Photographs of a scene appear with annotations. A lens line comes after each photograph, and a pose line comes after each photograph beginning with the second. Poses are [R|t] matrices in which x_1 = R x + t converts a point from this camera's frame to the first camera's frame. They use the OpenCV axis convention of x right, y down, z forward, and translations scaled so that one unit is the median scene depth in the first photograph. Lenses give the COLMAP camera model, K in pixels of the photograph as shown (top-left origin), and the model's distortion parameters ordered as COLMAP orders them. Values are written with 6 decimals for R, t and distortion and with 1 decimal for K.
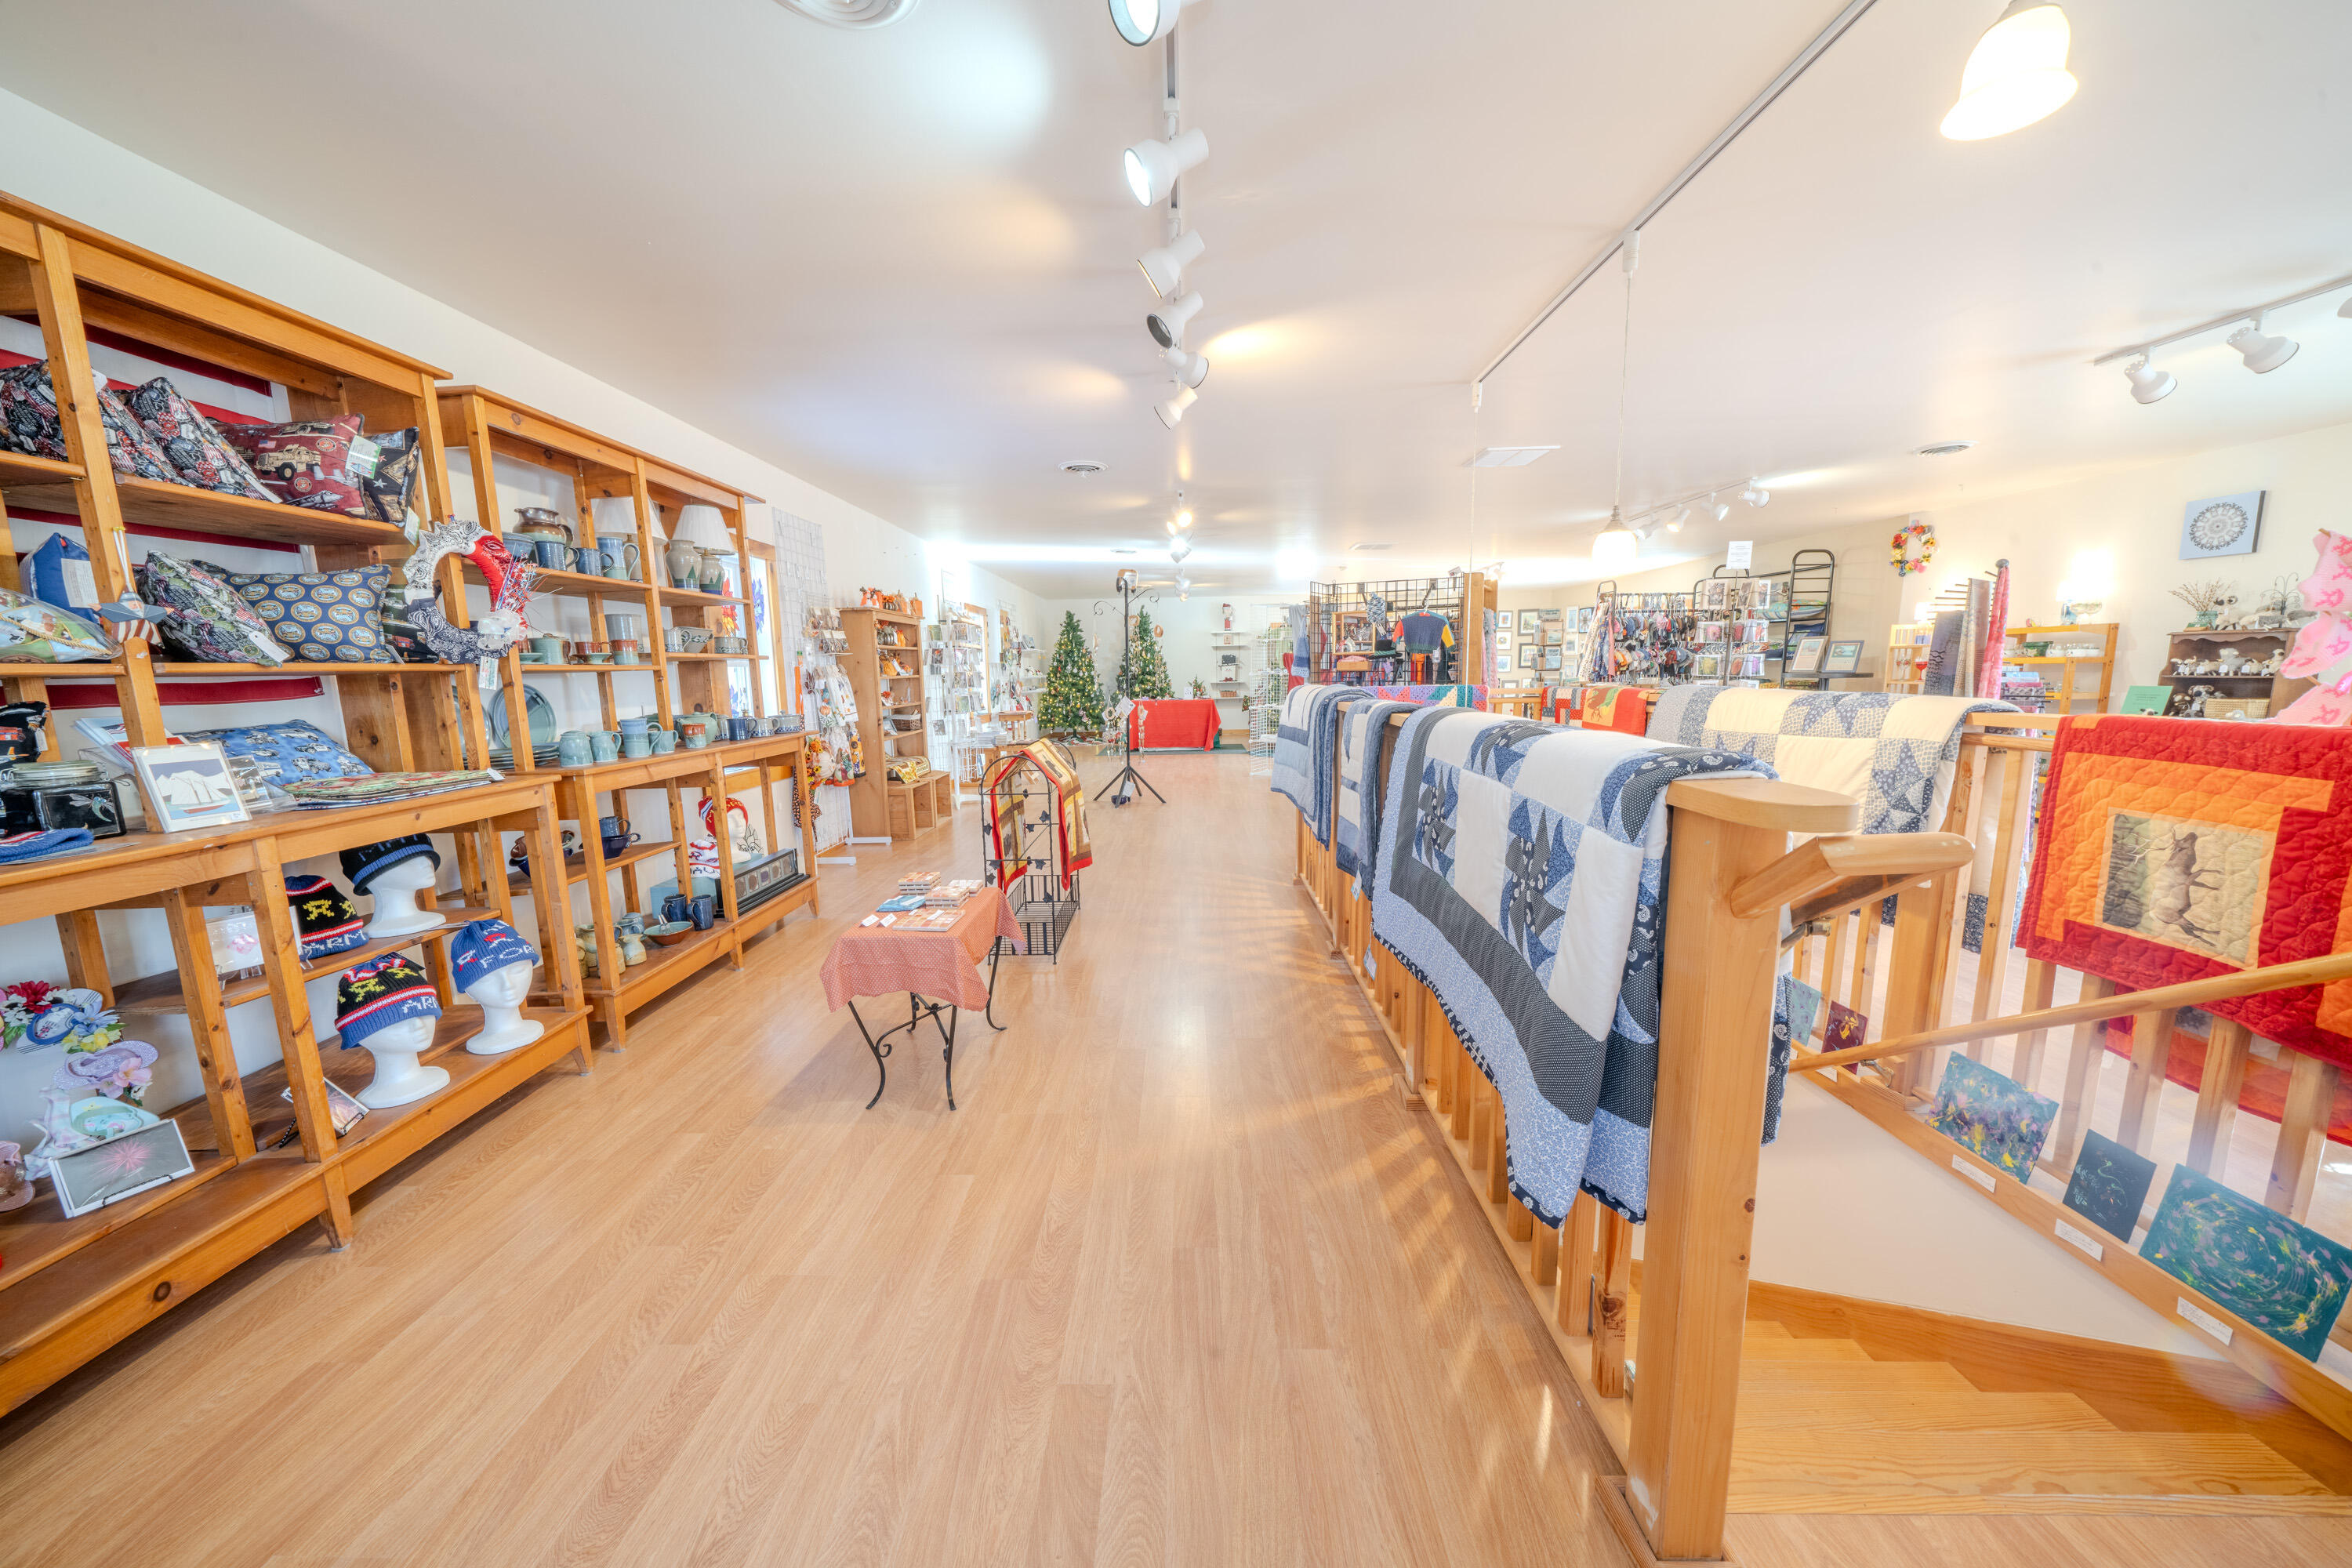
lens RADIAL K [[796.7, 0, 1162.3], [0, 796.7, 781.6], [0, 0, 1]] dist [-0.000164, -0.000051]
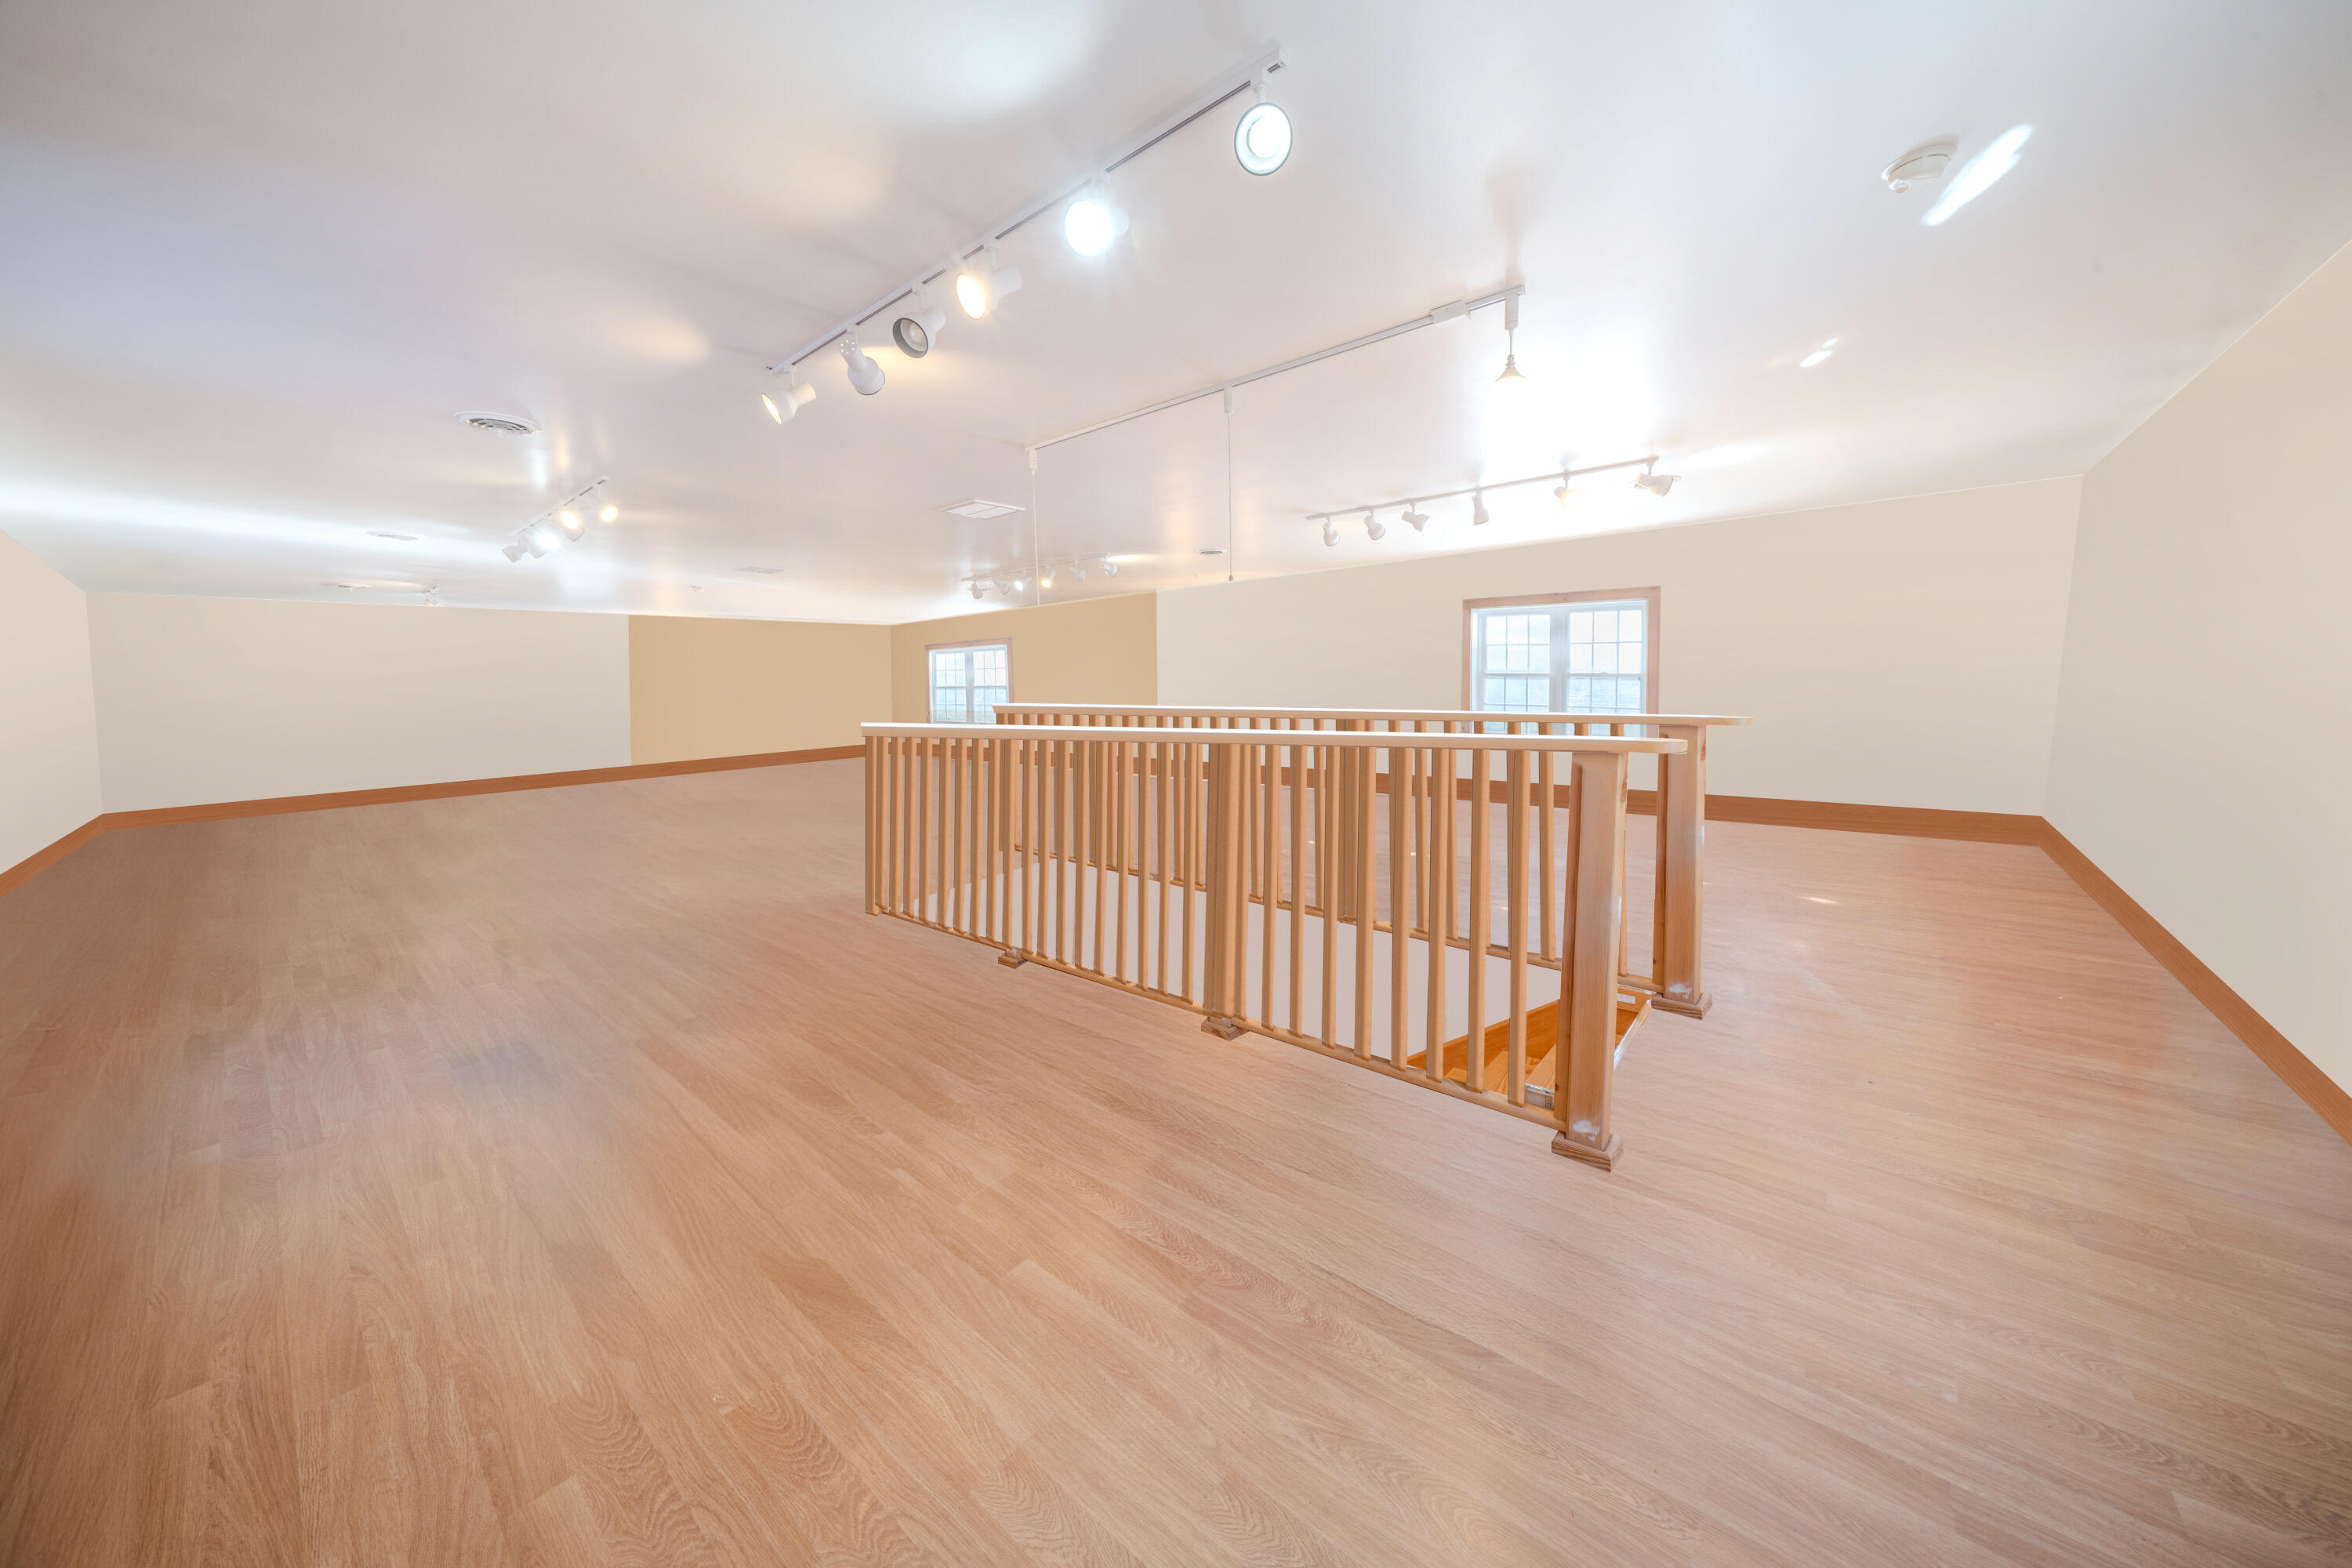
lens RADIAL K [[796.7, 0, 1162.3], [0, 796.7, 781.6], [0, 0, 1]] dist [-0.000164, -0.000051]
pose [[0.643656, -0.090320, 0.759967, -0.670222], [0.119504, 0.992692, 0.016764, -0.027142], [-0.755927, 0.080029, 0.649745, 0.233319]]
